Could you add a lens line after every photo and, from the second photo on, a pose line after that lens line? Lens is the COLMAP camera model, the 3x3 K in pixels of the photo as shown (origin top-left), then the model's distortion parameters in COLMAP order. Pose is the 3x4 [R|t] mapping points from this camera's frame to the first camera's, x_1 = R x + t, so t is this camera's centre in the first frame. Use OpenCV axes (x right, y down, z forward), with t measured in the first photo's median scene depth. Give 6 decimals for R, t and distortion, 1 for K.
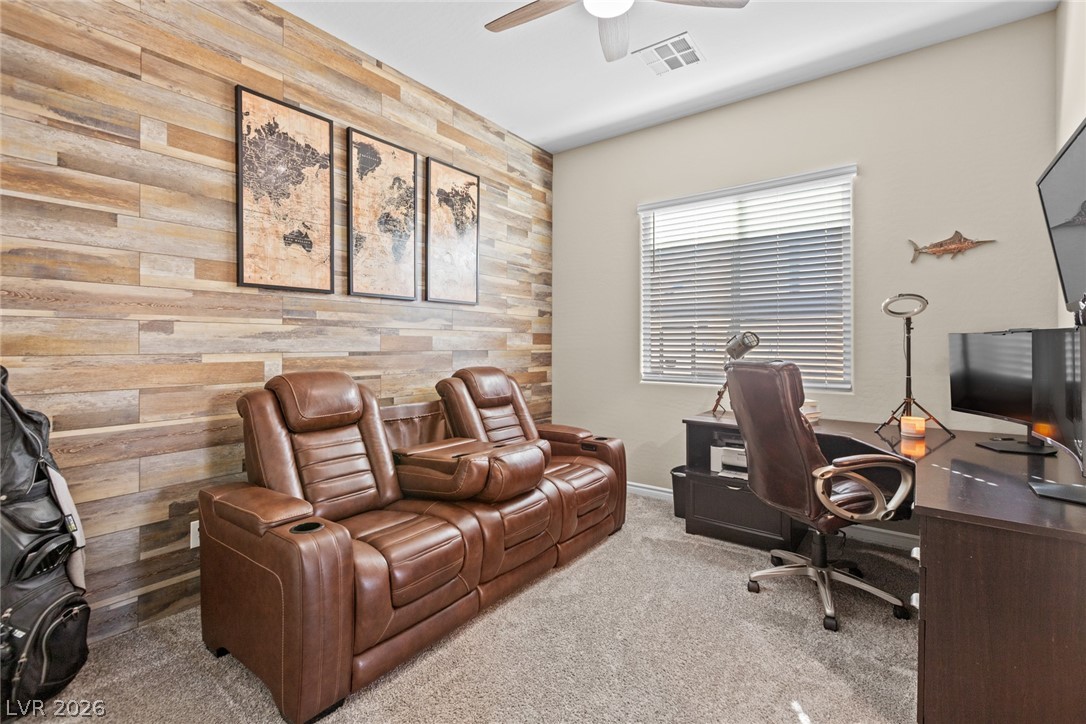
lens RADIAL K [[483.7, 0, 544.1], [0, 483.7, 353.6], [0, 0, 1]] dist [0.002240, -0.001958]
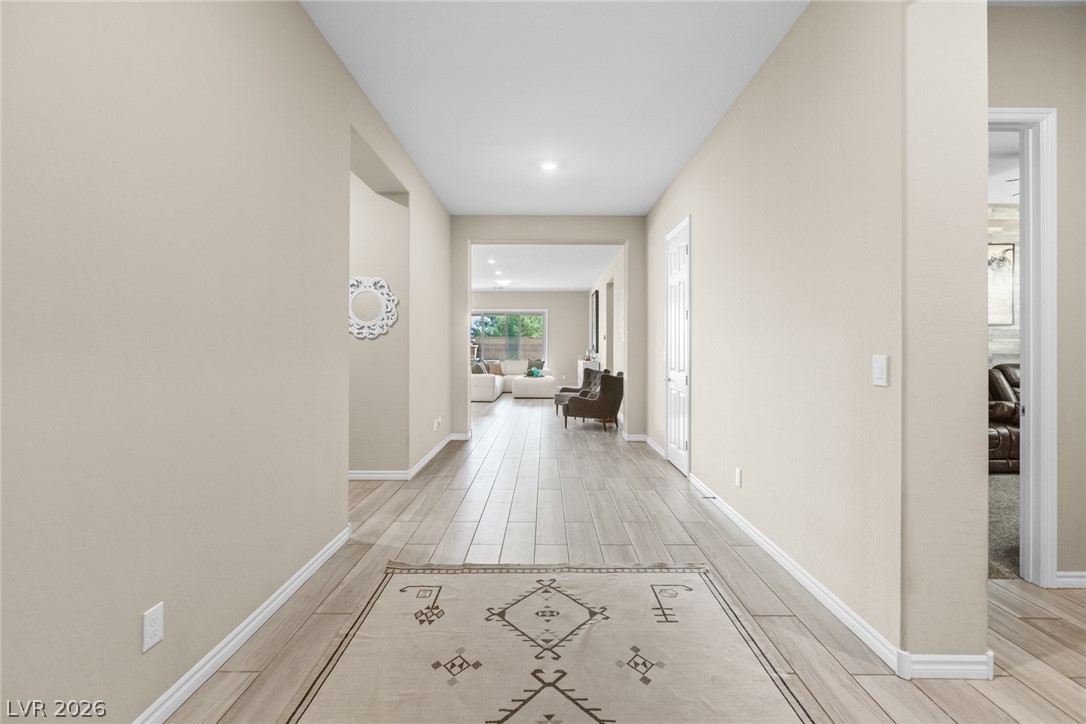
lens RADIAL K [[483.7, 0, 545.6], [0, 483.7, 344.4], [0, 0, 1]] dist [0.002240, -0.001958]
pose [[0.599513, -0.006344, -0.800340, 0.213905], [-0.003616, 0.999937, -0.010635, -0.016199], [0.800357, 0.009270, 0.599452, -1.187069]]
